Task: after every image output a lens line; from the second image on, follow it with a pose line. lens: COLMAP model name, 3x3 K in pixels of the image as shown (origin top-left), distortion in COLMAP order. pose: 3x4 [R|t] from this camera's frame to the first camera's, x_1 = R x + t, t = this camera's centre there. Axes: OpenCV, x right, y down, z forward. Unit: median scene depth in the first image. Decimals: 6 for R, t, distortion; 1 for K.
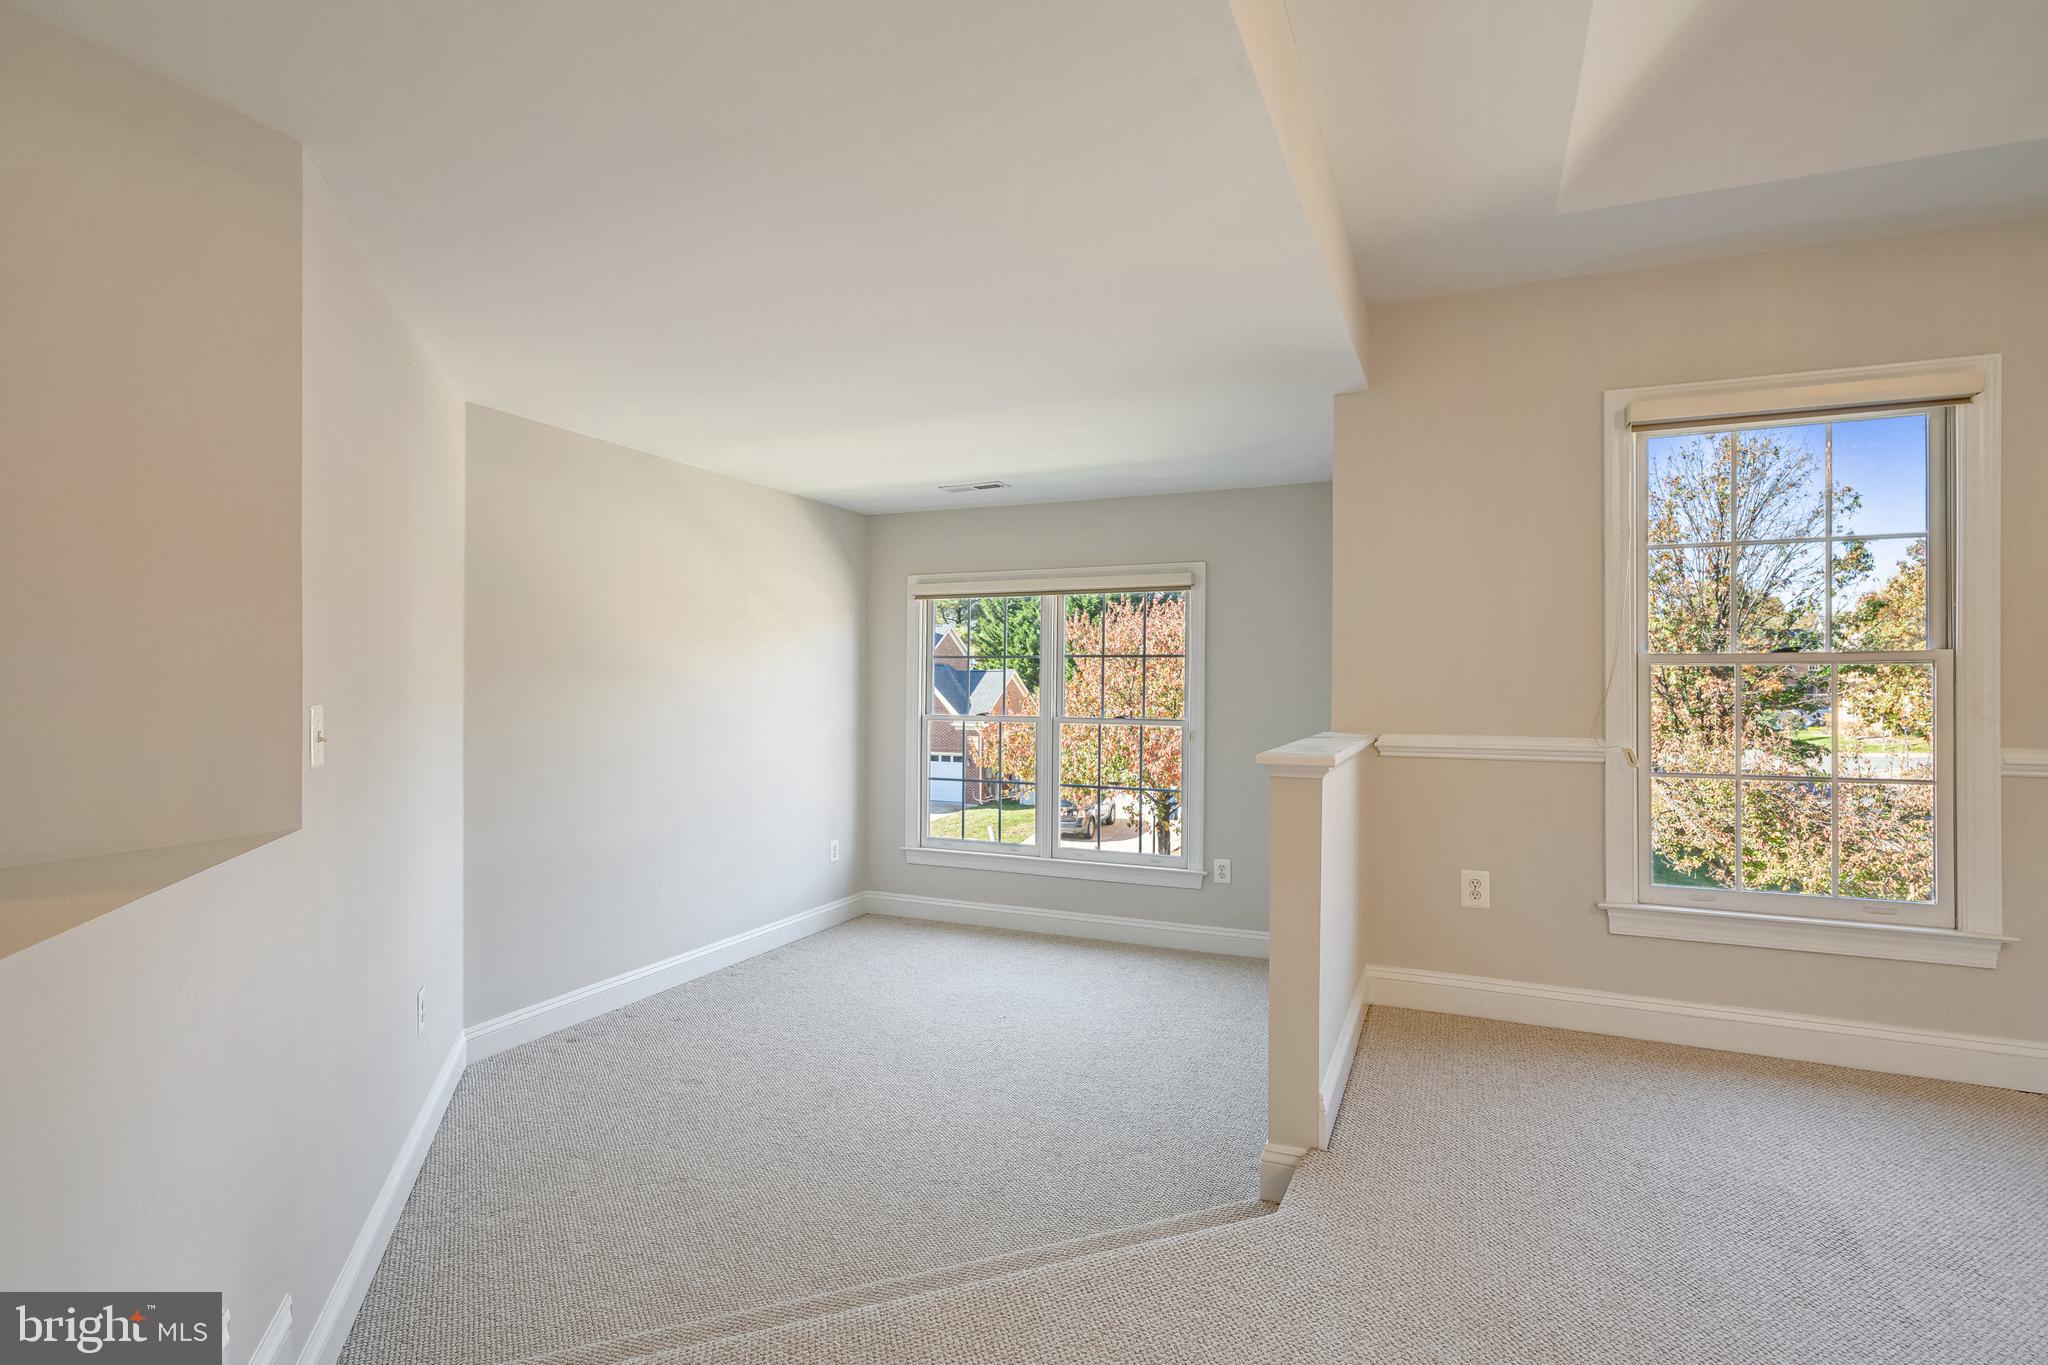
lens RADIAL K [[990.2, 0, 1022.7], [0, 990.2, 688.0], [0, 0, 1]] dist [0.000684, 0.000273]
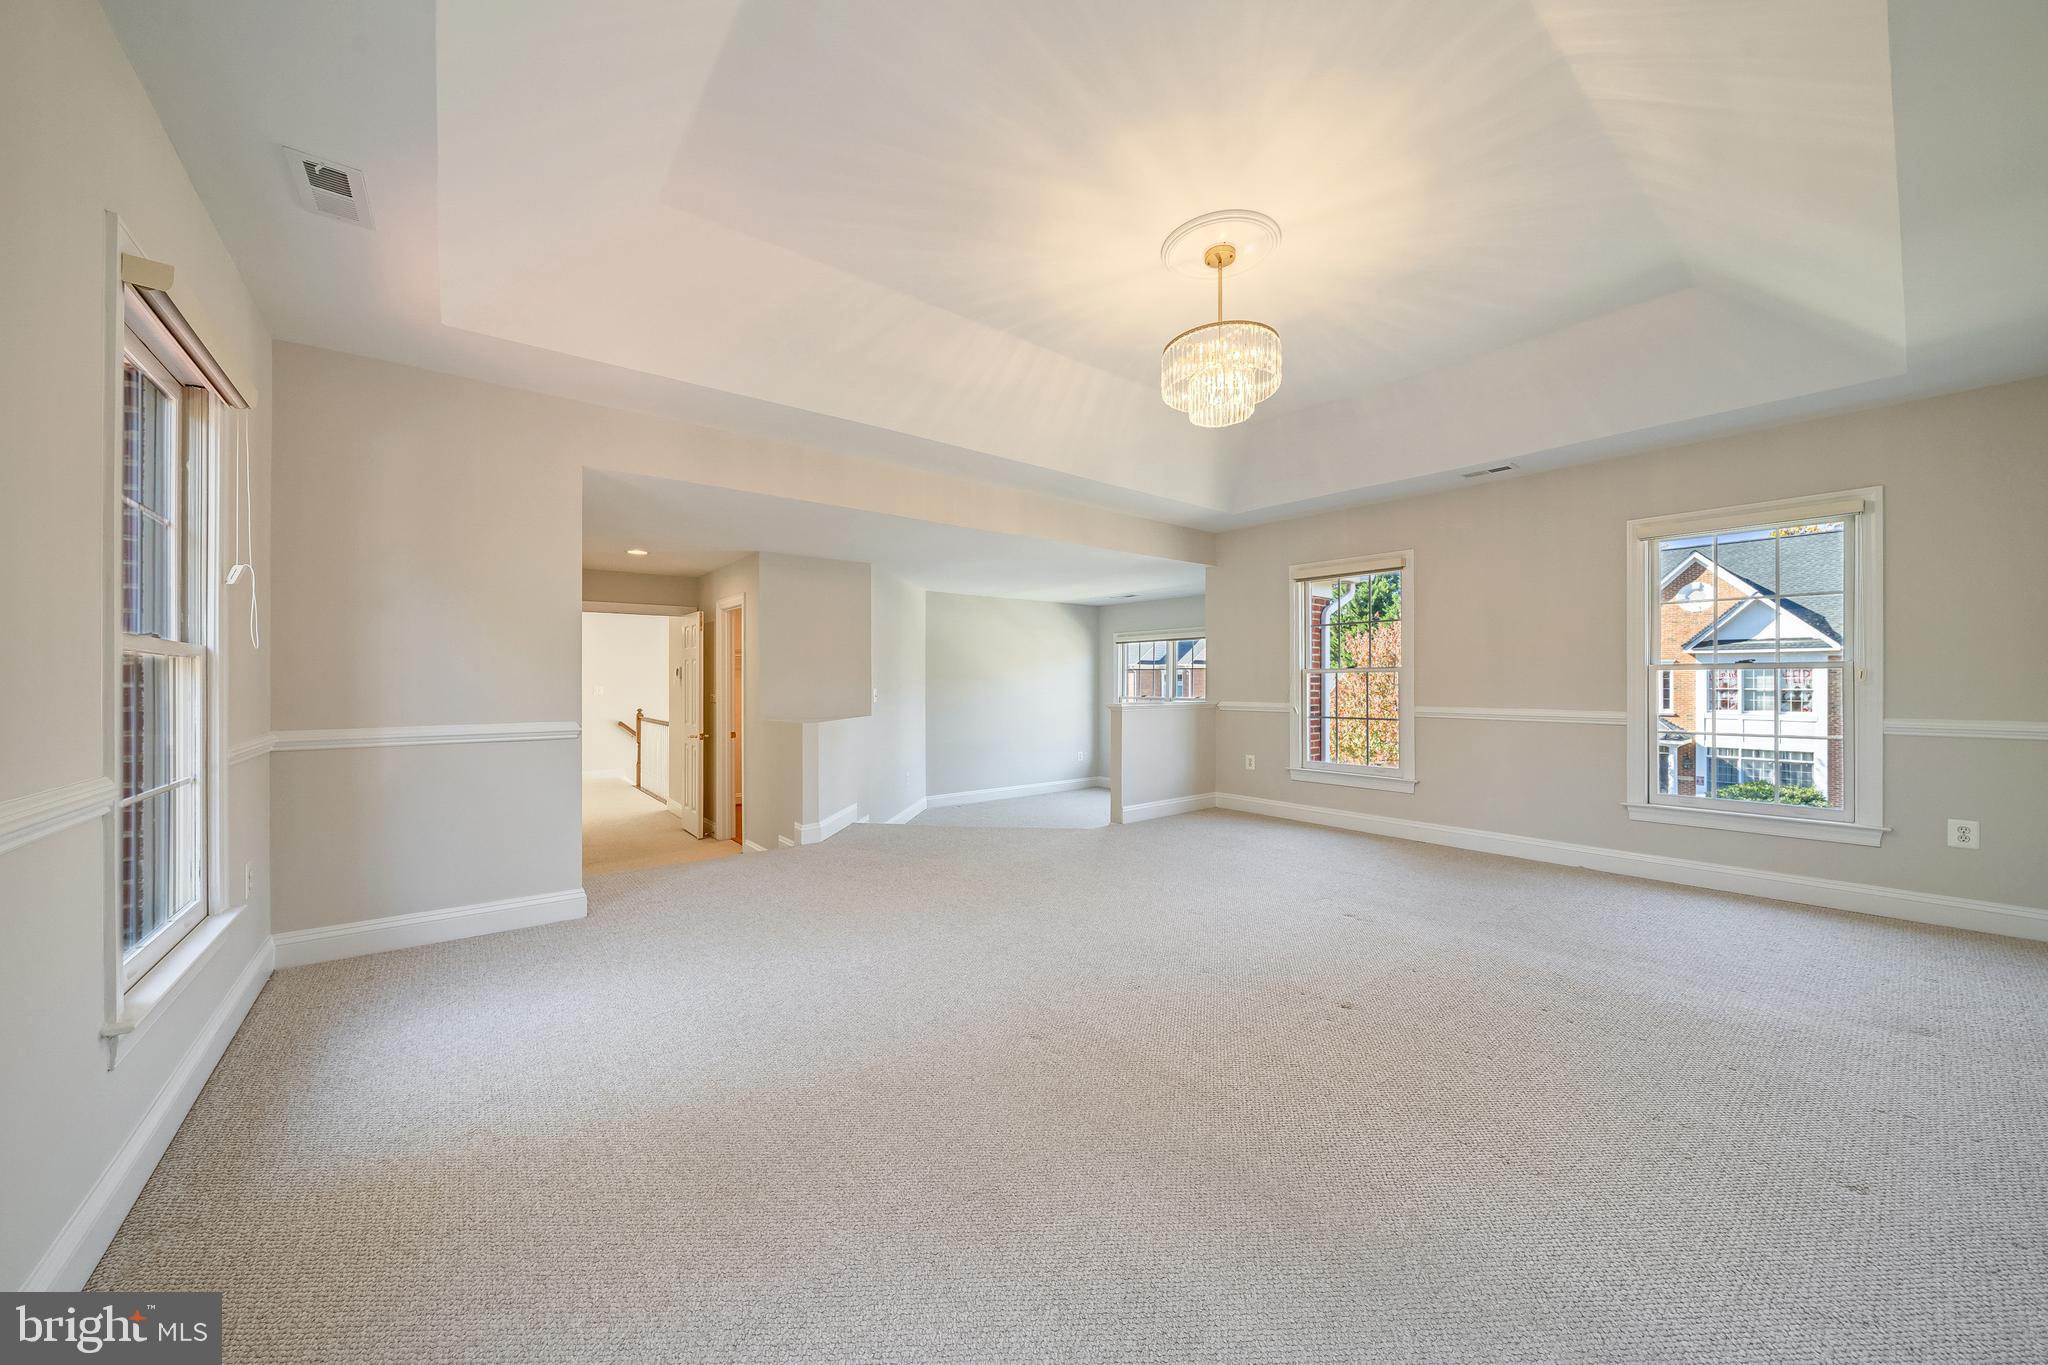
lens RADIAL K [[700.9, 0, 1021.3], [0, 700.9, 683.1], [0, 0, 1]] dist [-0.000539, 0.000054]
pose [[0.884724, -0.006468, -0.466070, 0.649957], [0.004884, 0.999977, -0.004606, 0.005705], [0.466090, 0.001798, 0.884736, -0.713228]]
